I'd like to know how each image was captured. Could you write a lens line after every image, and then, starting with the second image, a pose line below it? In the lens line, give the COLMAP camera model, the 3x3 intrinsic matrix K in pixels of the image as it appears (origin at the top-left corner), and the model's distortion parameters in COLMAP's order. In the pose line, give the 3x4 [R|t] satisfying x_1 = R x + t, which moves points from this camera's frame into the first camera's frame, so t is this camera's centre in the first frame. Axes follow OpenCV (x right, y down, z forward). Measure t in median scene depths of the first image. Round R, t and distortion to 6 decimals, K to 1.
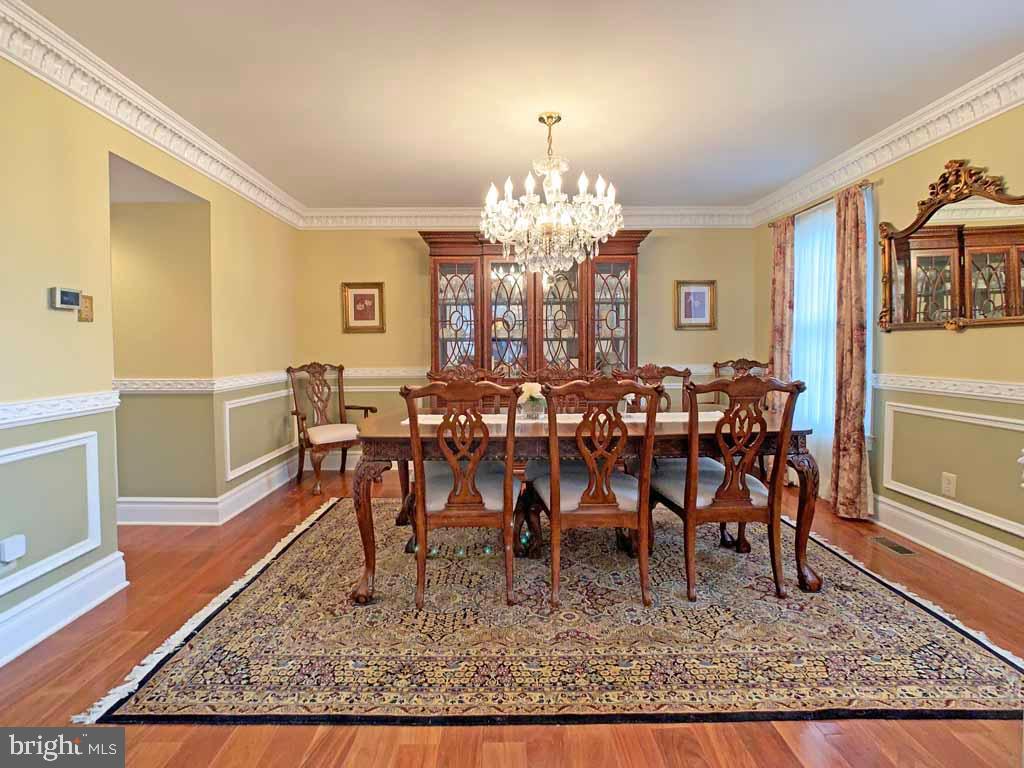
lens RADIAL K [[526.0, 0, 510.6], [0, 526.0, 376.0], [0, 0, 1]] dist [-0.034899, 0.009772]
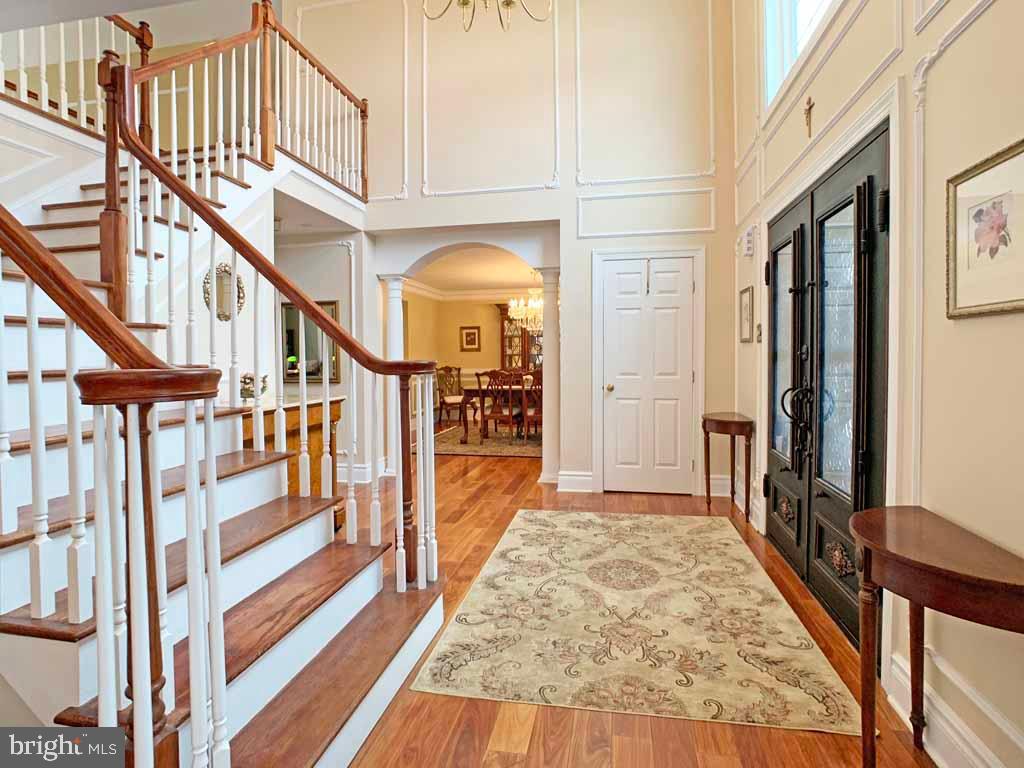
lens RADIAL K [[526.0, 0, 513.9], [0, 526.0, 376.6], [0, 0, 1]] dist [-0.034899, 0.009772]
pose [[0.975083, 0.003271, -0.221814, 0.380083], [-0.005938, 0.999918, -0.011357, 0.041439], [0.221759, 0.012391, 0.975023, -1.069225]]
